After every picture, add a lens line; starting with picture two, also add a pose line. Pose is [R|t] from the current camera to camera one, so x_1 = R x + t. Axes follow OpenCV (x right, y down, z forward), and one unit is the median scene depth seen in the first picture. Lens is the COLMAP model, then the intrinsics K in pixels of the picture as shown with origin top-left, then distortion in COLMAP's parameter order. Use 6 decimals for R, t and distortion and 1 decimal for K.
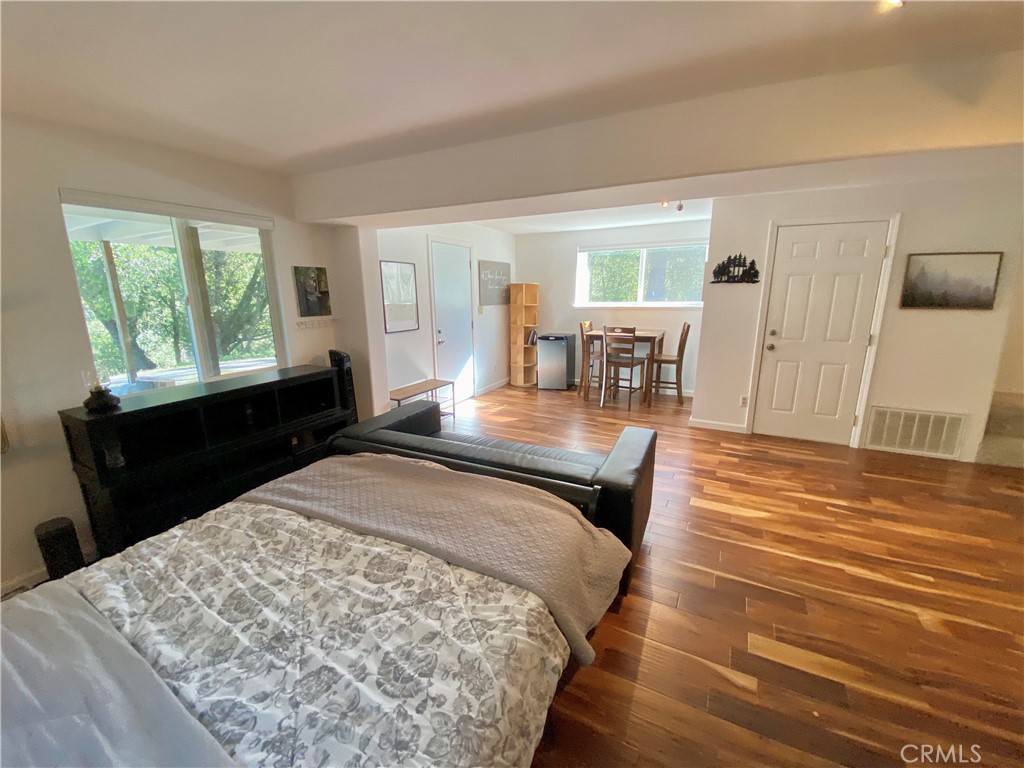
lens RADIAL K [[411.4, 0, 507.9], [0, 411.4, 384.7], [0, 0, 1]] dist [0.036182, -0.028587]
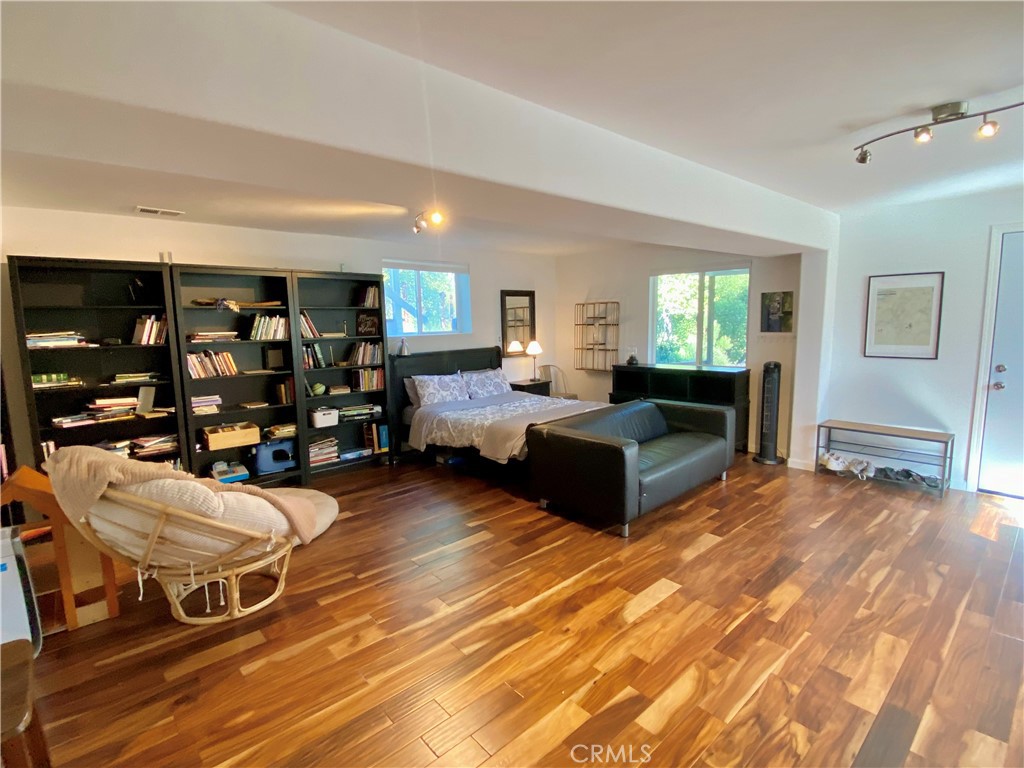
lens RADIAL K [[479.4, 0, 512.0], [0, 479.4, 384.0], [0, 0, 1]] dist [0.094469, -0.089662]
pose [[-0.331120, 0.143456, -0.932620, 1.047777], [-0.185646, 0.959153, 0.213450, -0.170793], [0.925146, 0.243815, -0.290962, 0.697348]]
